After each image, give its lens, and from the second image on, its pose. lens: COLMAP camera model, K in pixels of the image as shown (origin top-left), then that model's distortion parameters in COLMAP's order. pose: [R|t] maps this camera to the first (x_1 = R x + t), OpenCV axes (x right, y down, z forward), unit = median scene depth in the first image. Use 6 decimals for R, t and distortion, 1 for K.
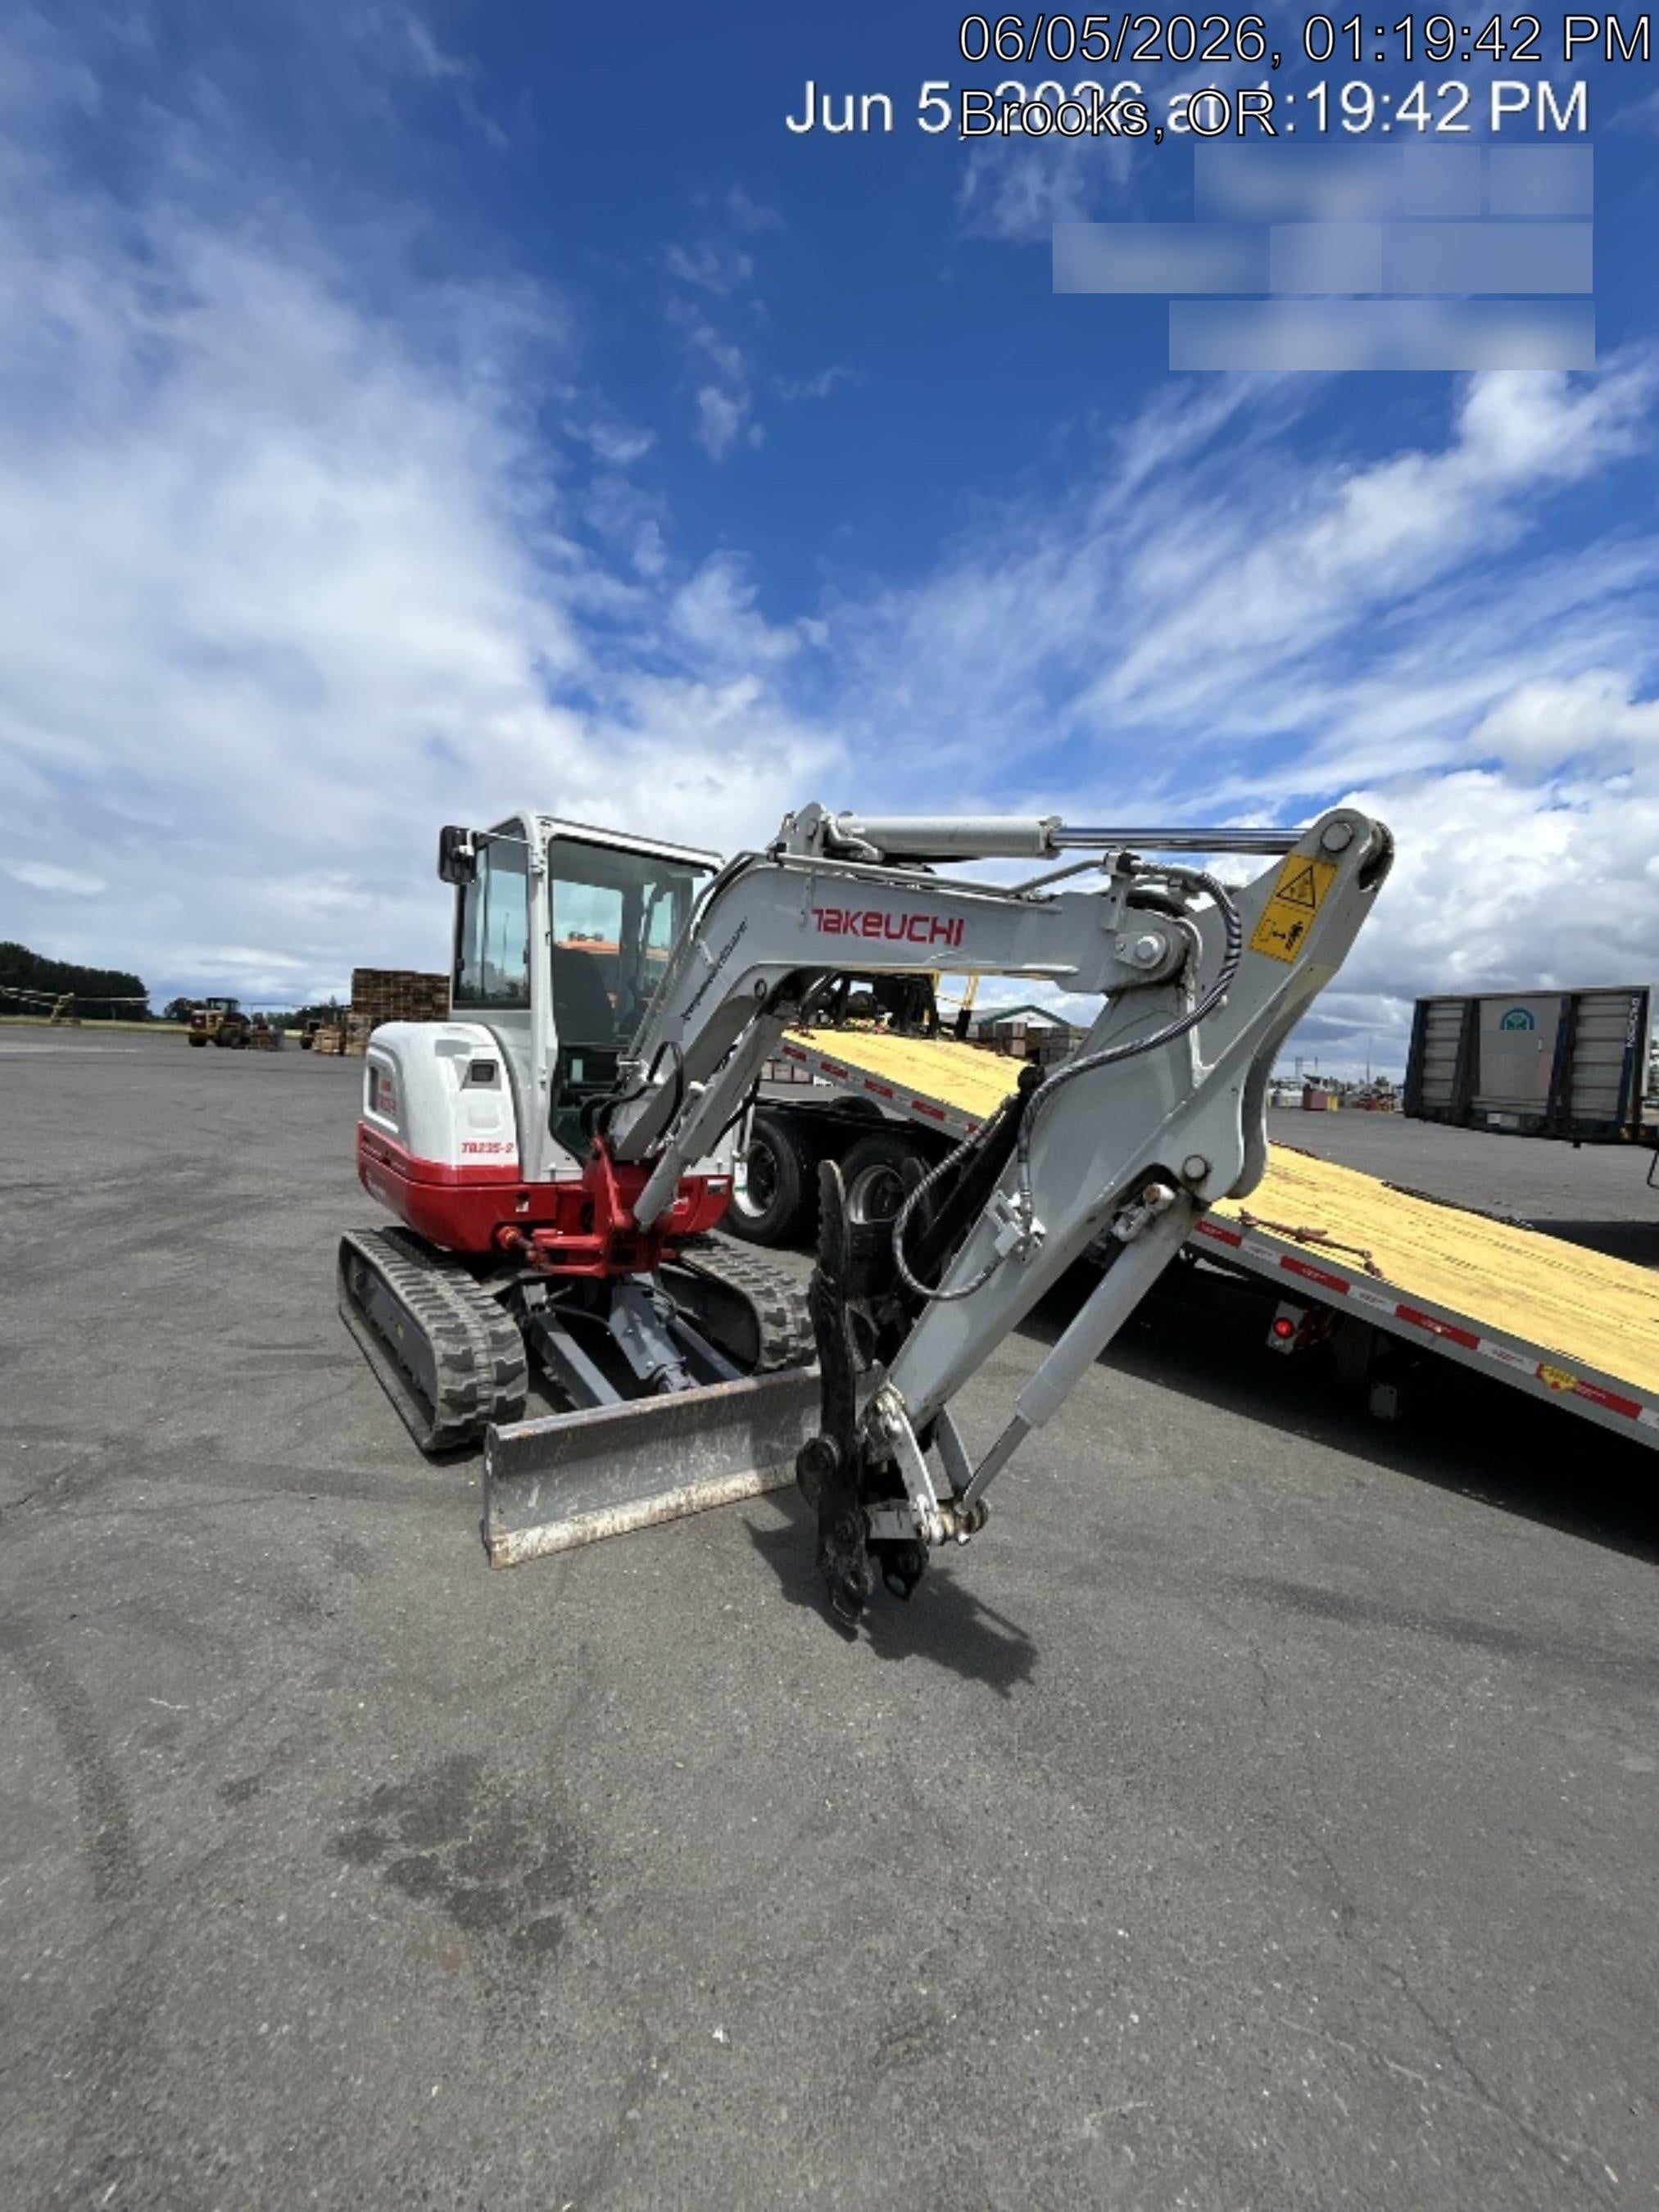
lens RADIAL K [[896.3, 0, 835.8], [0, 896.3, 1094.3], [0, 0, 1]] dist [-0.001715, -0.000079]
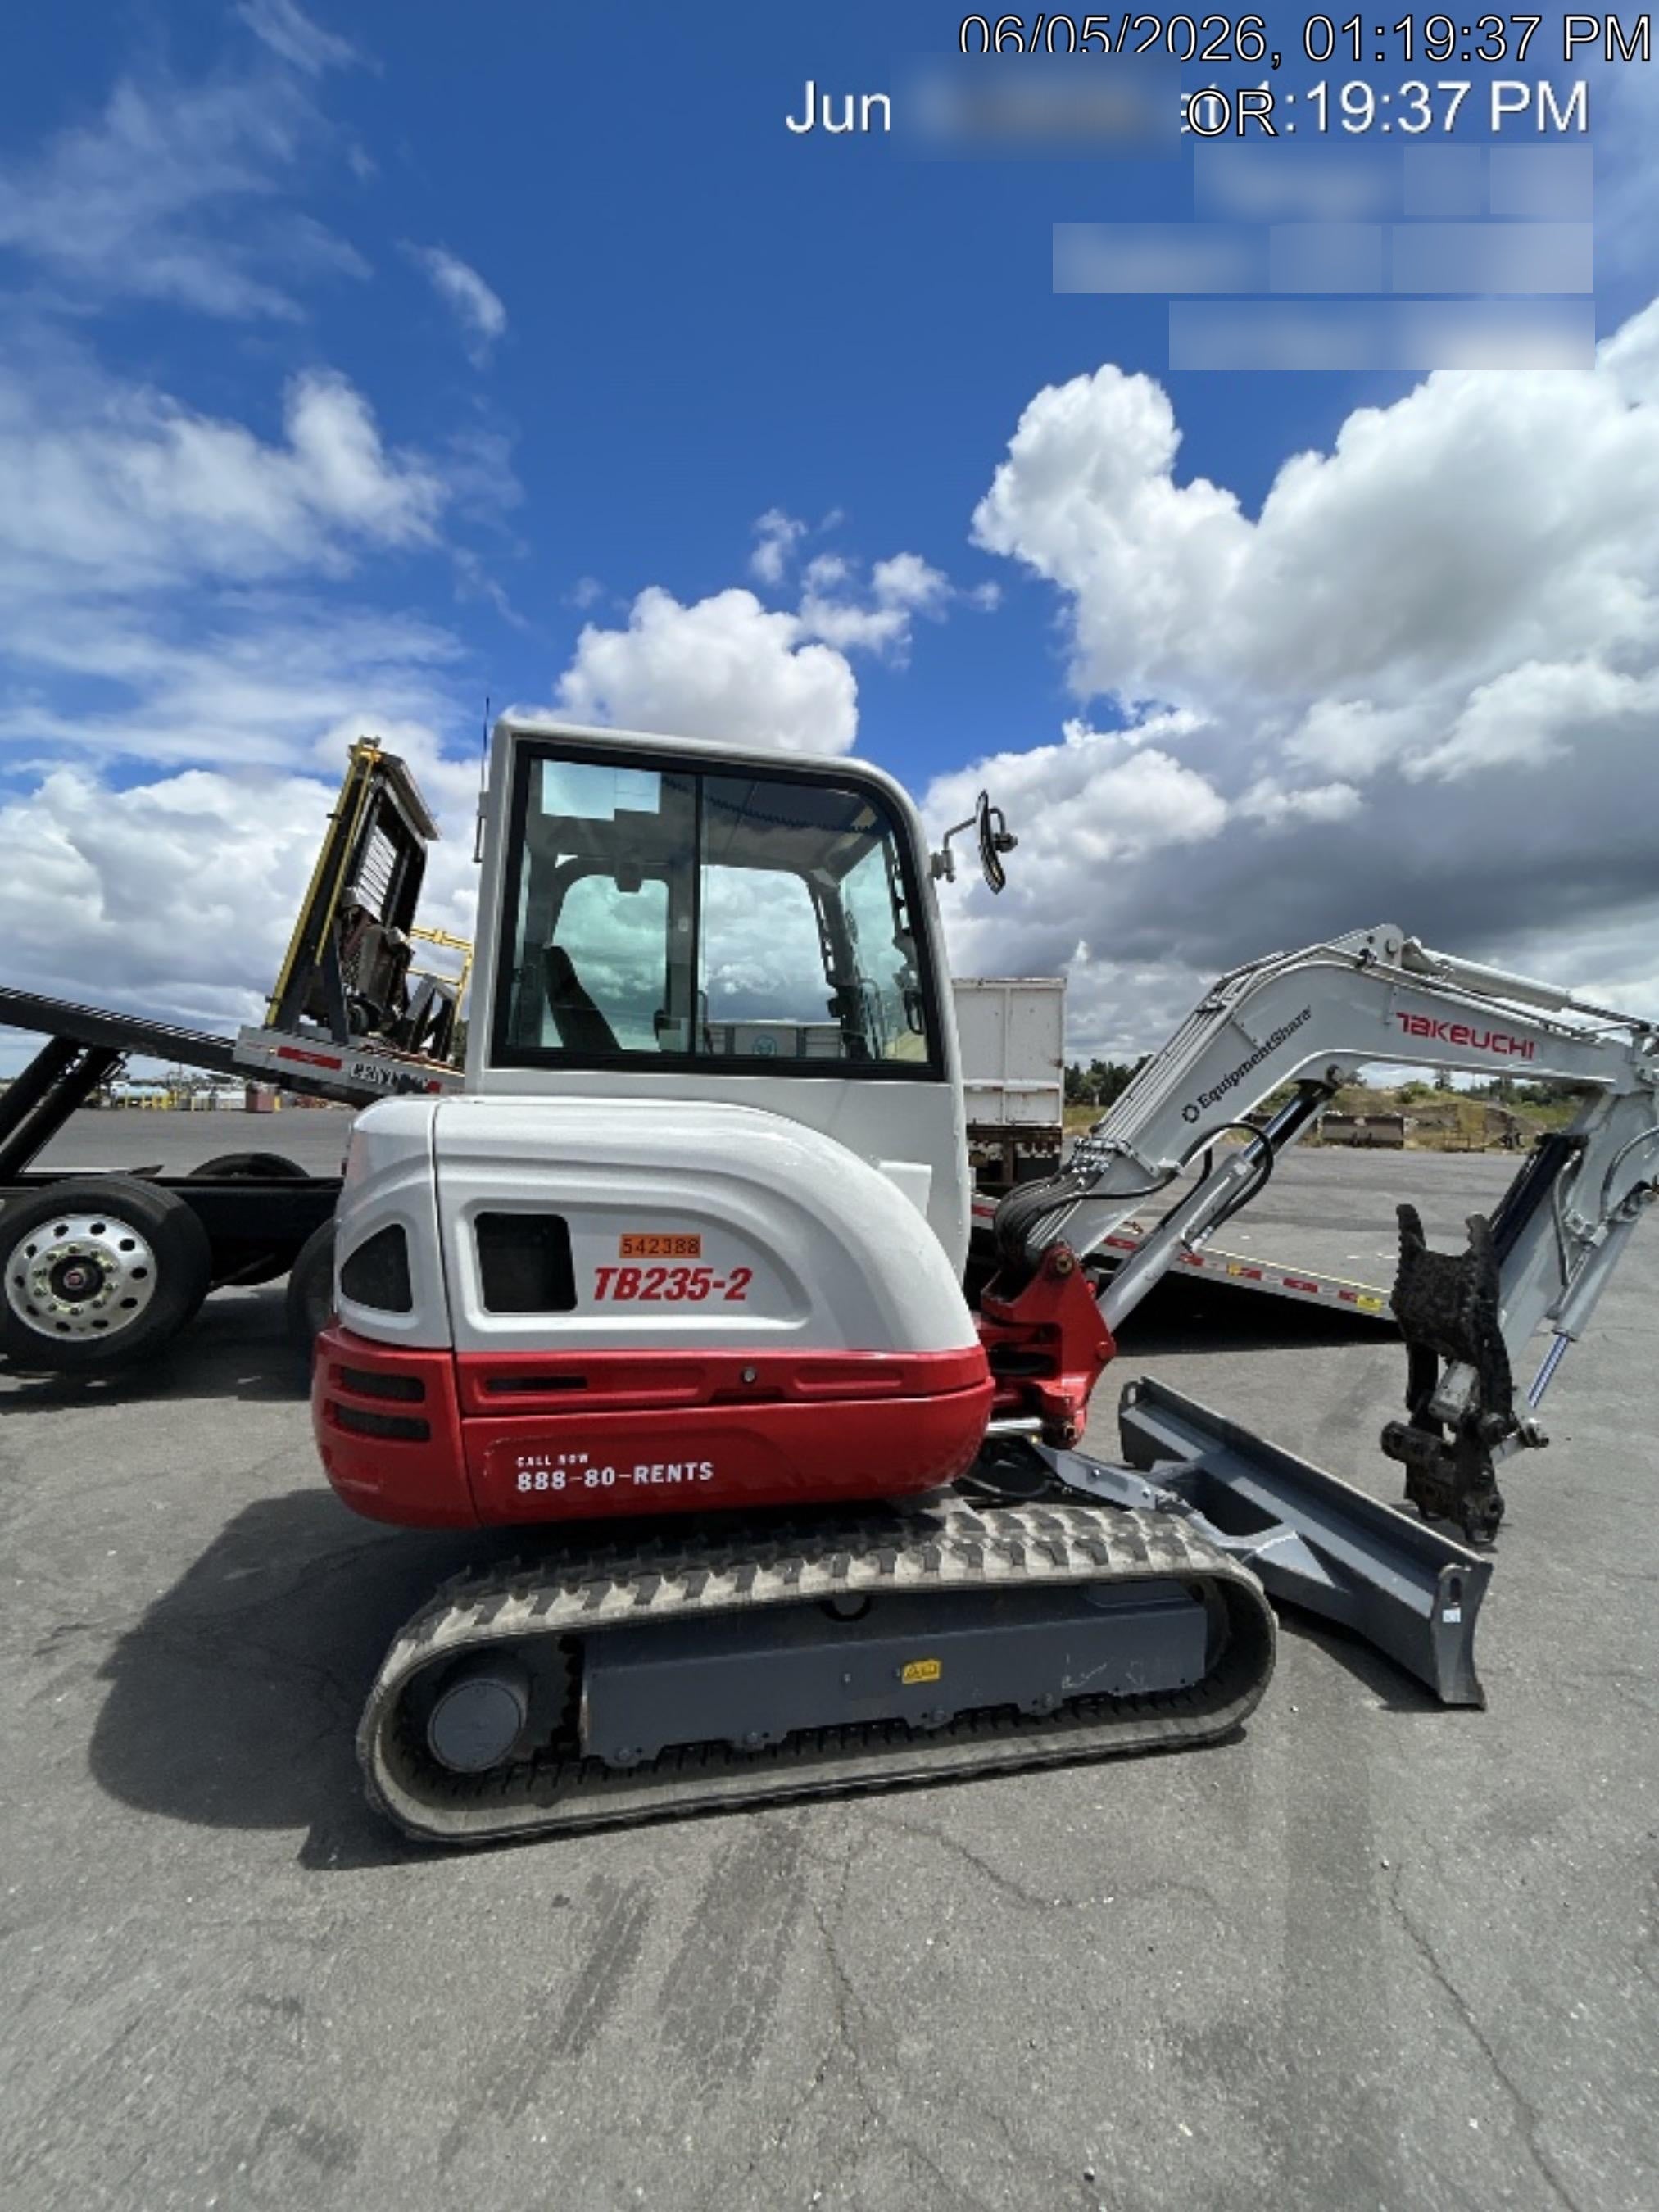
lens RADIAL K [[896.3, 0, 835.8], [0, 896.3, 1094.3], [0, 0, 1]] dist [-0.001715, -0.000079]
pose [[0.417252, -0.046587, 0.907596, -1.296654], [0.040370, 0.998650, 0.032702, -0.149076], [-0.907894, 0.022994, 0.418569, 1.057562]]
